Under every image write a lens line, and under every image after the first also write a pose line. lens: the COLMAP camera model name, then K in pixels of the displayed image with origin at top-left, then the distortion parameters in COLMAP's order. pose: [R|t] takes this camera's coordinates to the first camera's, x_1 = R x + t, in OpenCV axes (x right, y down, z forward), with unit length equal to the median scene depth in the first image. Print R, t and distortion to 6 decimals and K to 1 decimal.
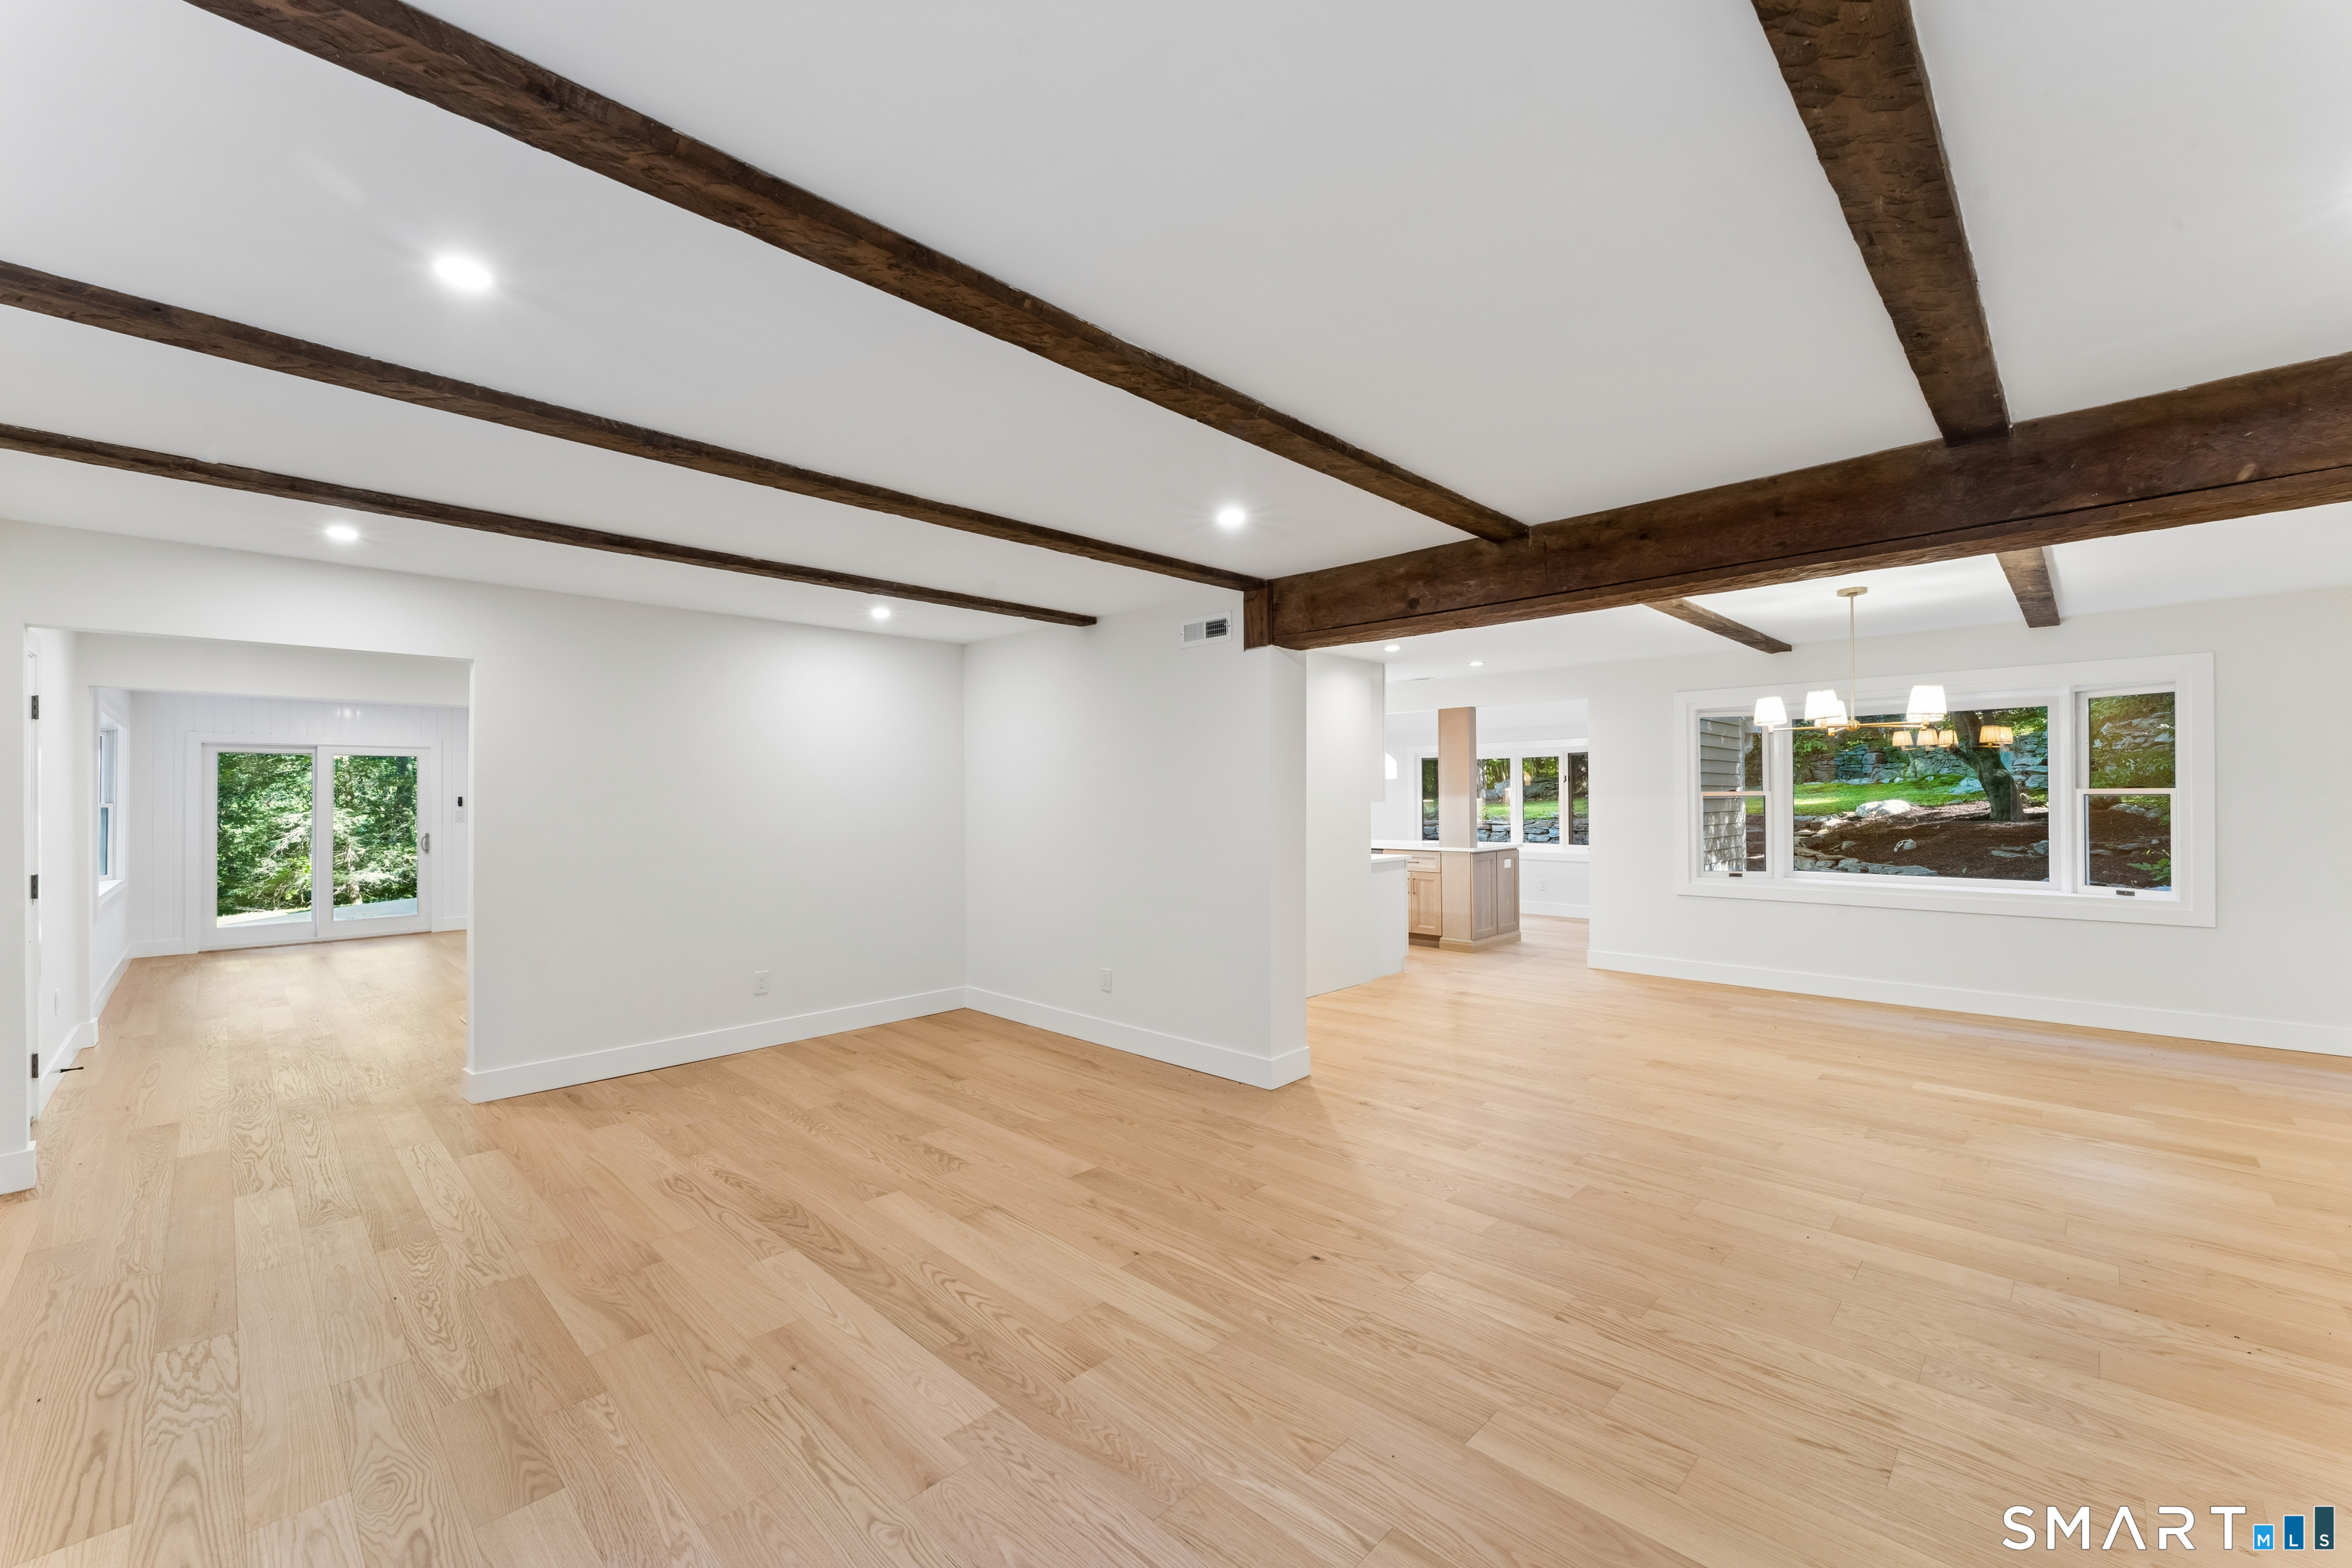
lens RADIAL K [[949.0, 0, 1173.7], [0, 949.0, 785.9], [0, 0, 1]] dist [-0.002963, -0.000298]
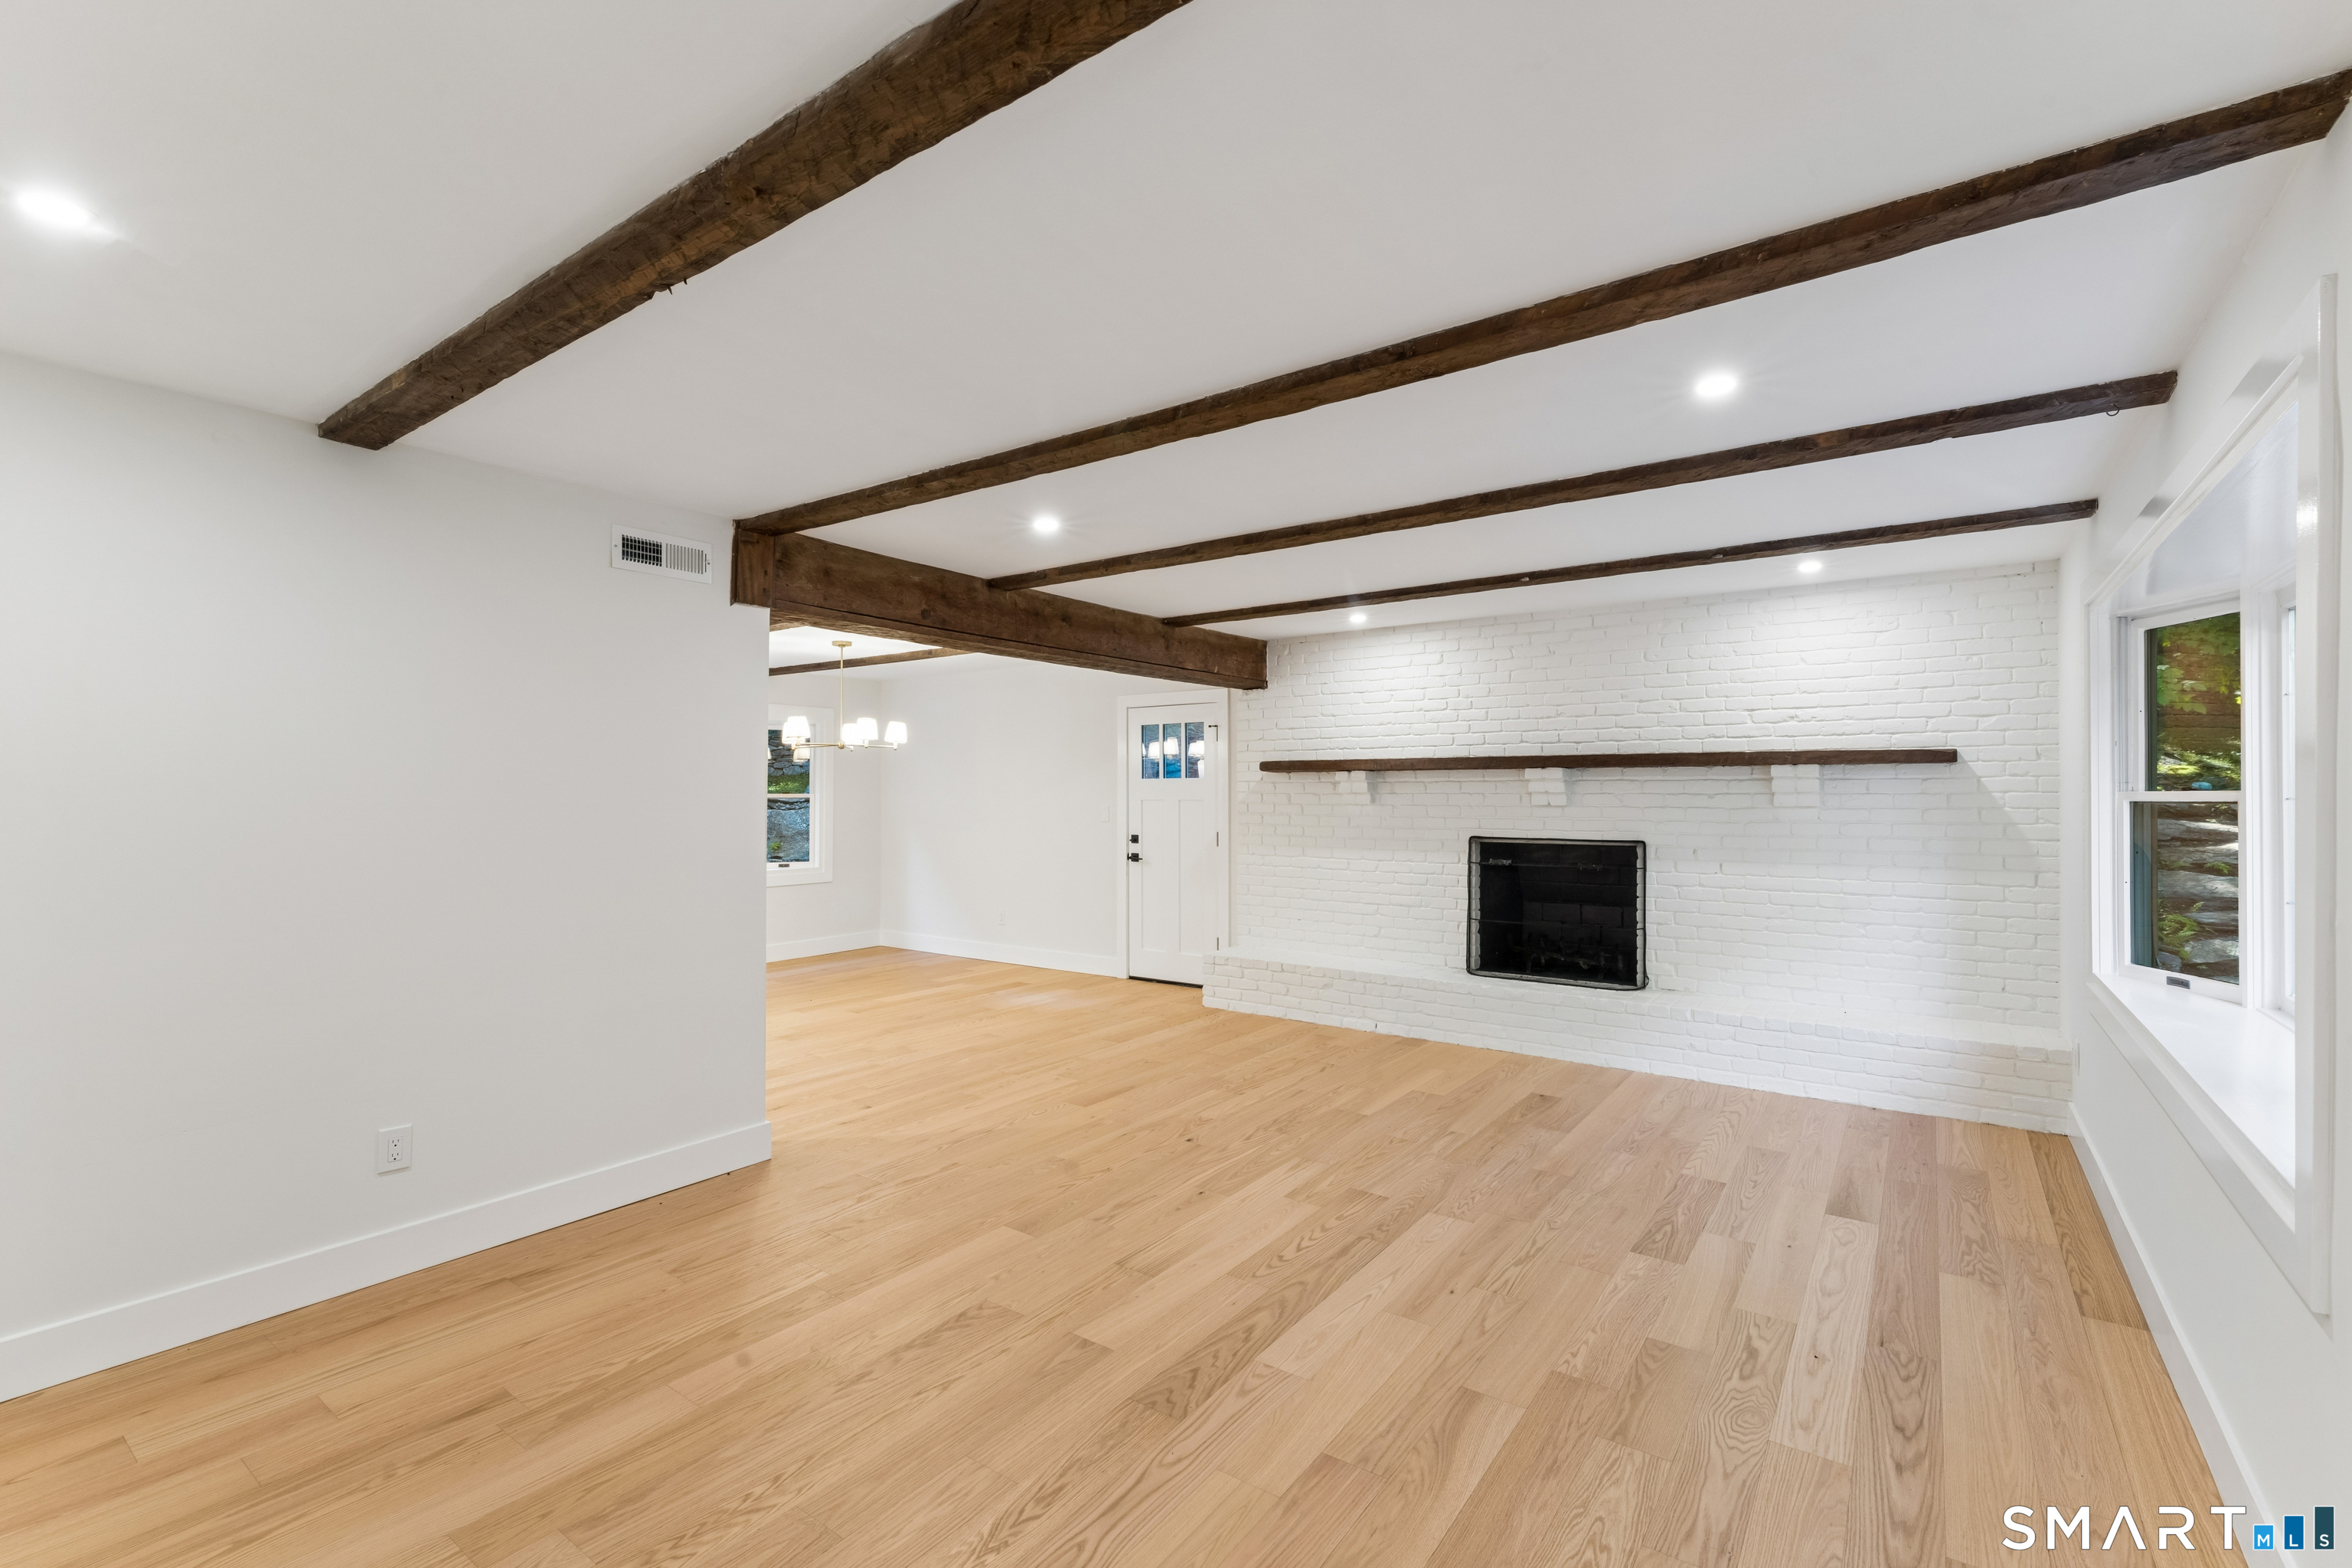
lens RADIAL K [[1038.9, 0, 1186.8], [0, 1038.9, 791.7], [0, 0, 1]] dist [-0.004878, -0.000550]
pose [[-0.162318, 0.010903, 0.986678, -0.771255], [-0.009403, 0.999876, -0.012596, 0.014669], [-0.986694, -0.011323, -0.162196, 0.739498]]
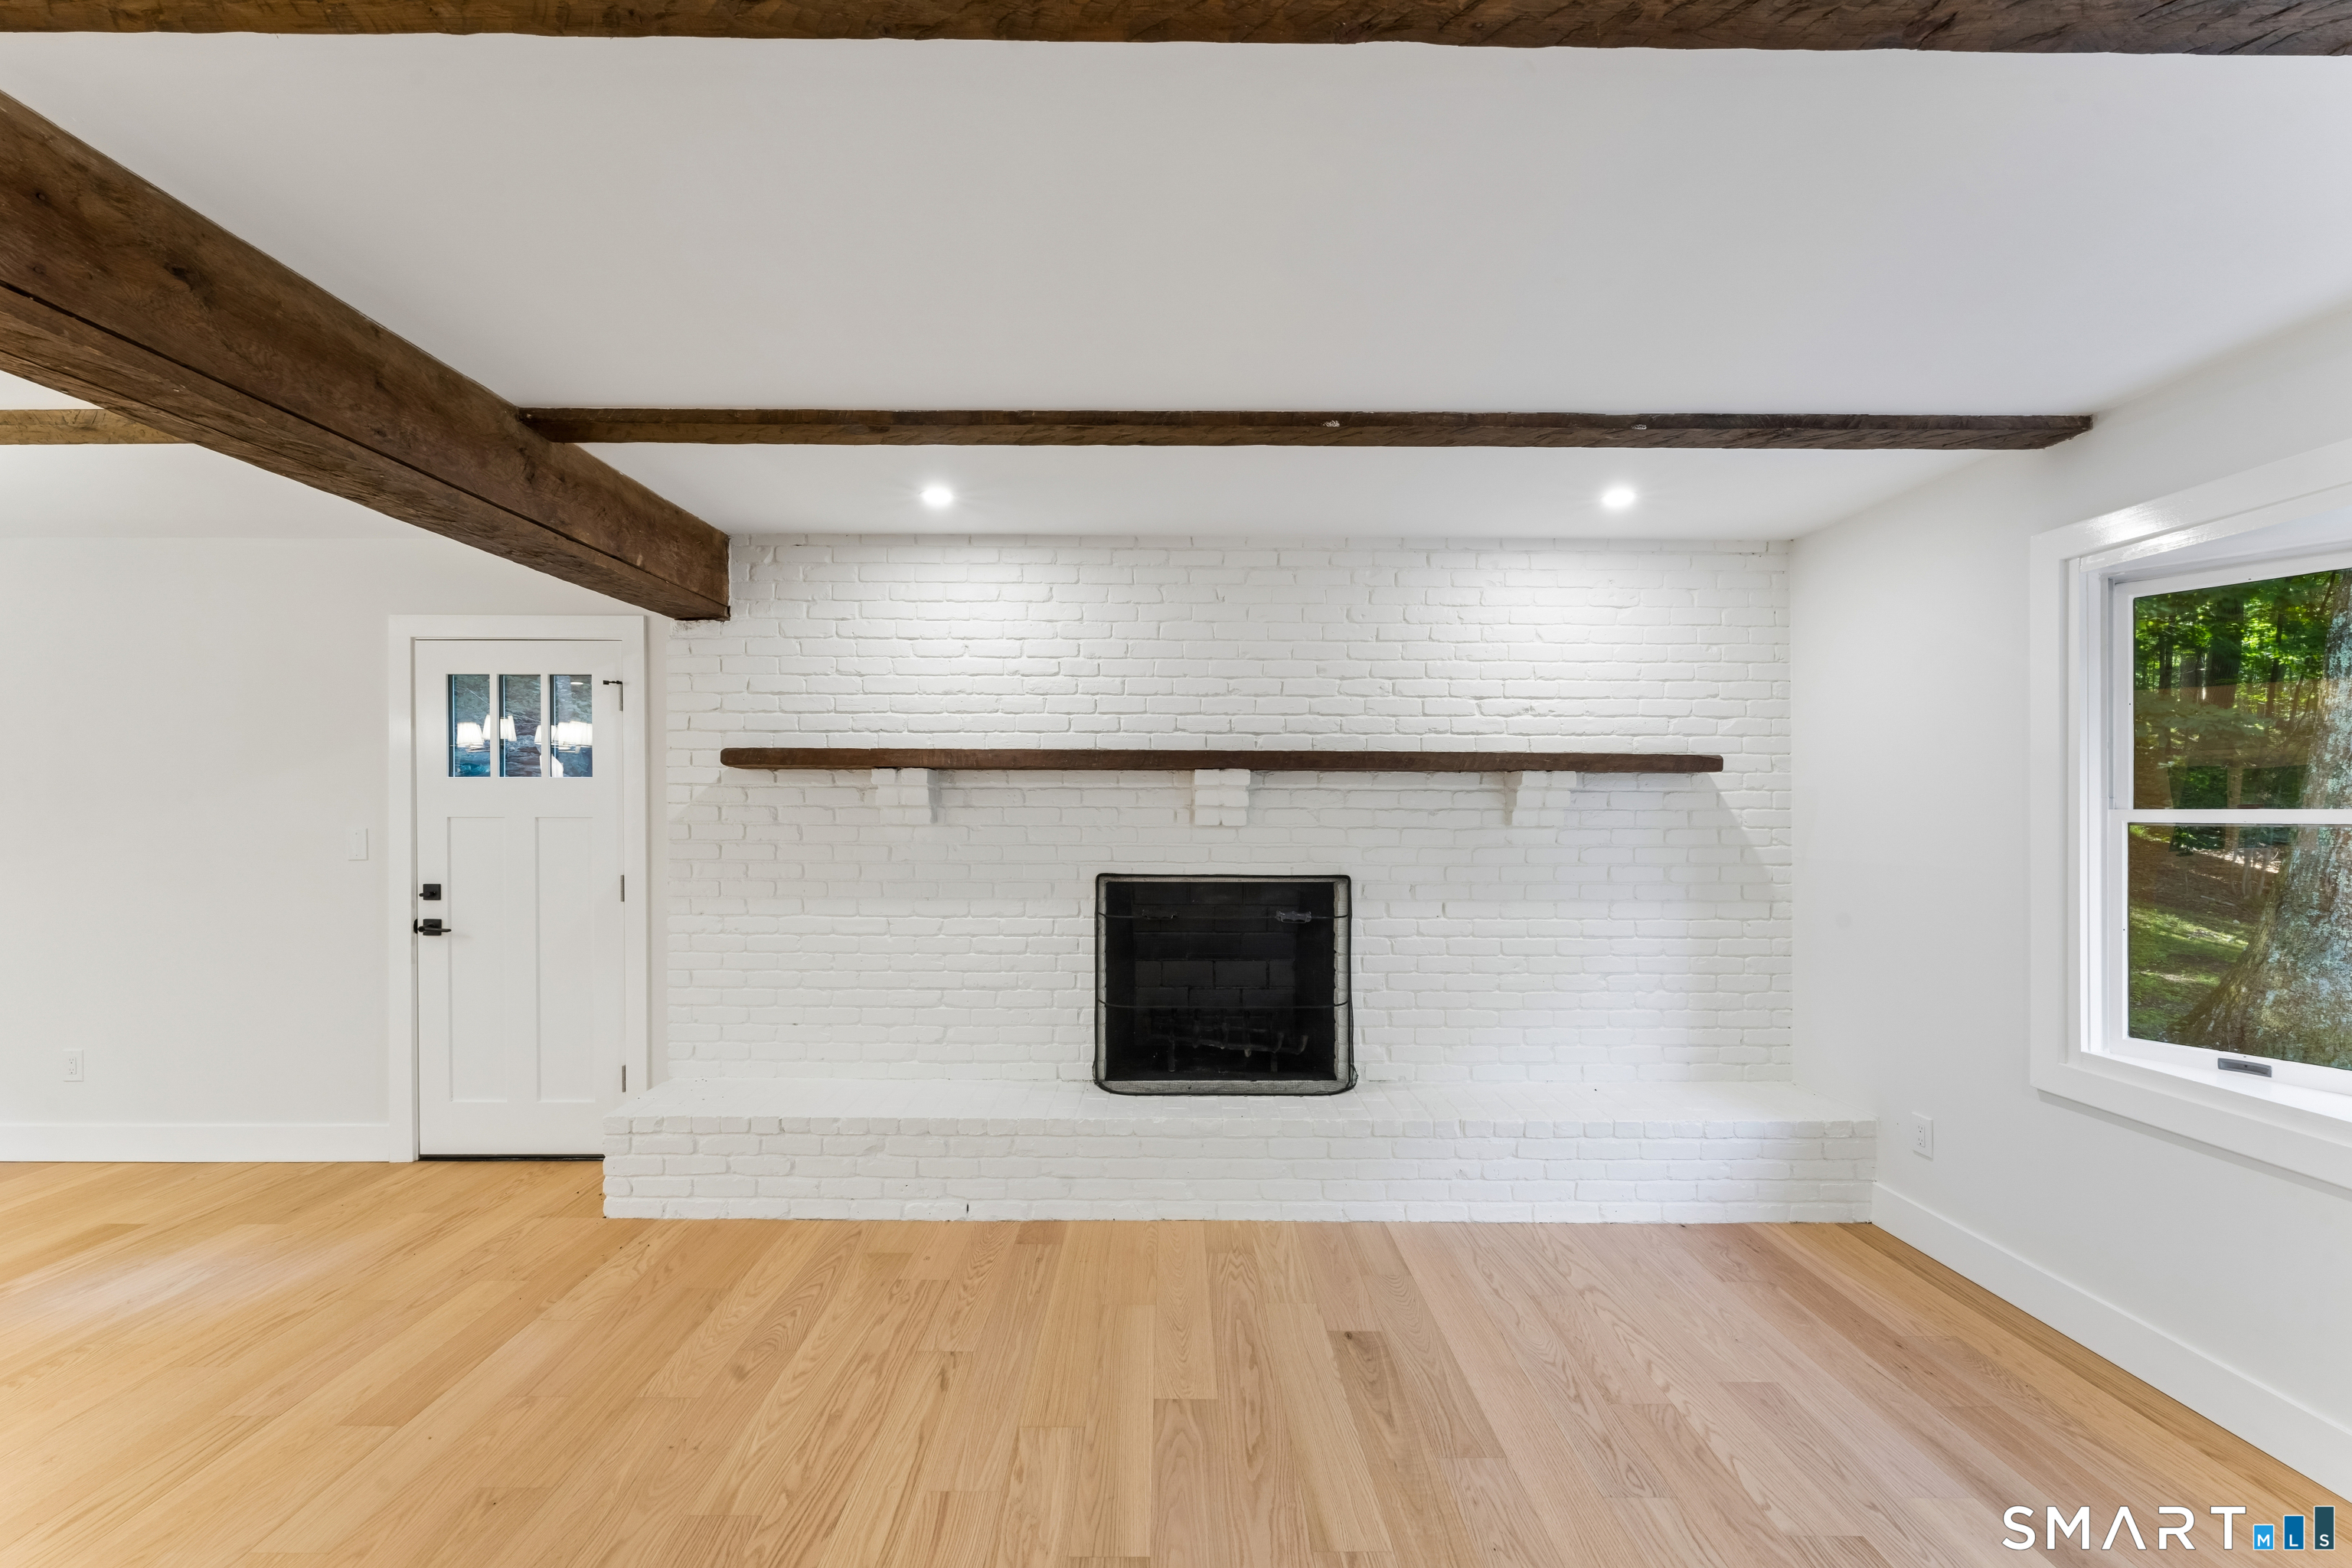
lens RADIAL K [[949.0, 0, 1170.9], [0, 949.0, 817.0], [0, 0, 1]] dist [-0.002963, -0.000298]
pose [[-0.708180, -0.000705, 0.706031, -0.135162], [-0.004943, 0.999980, -0.003959, 0.007617], [-0.706014, -0.006294, -0.708170, 0.678526]]
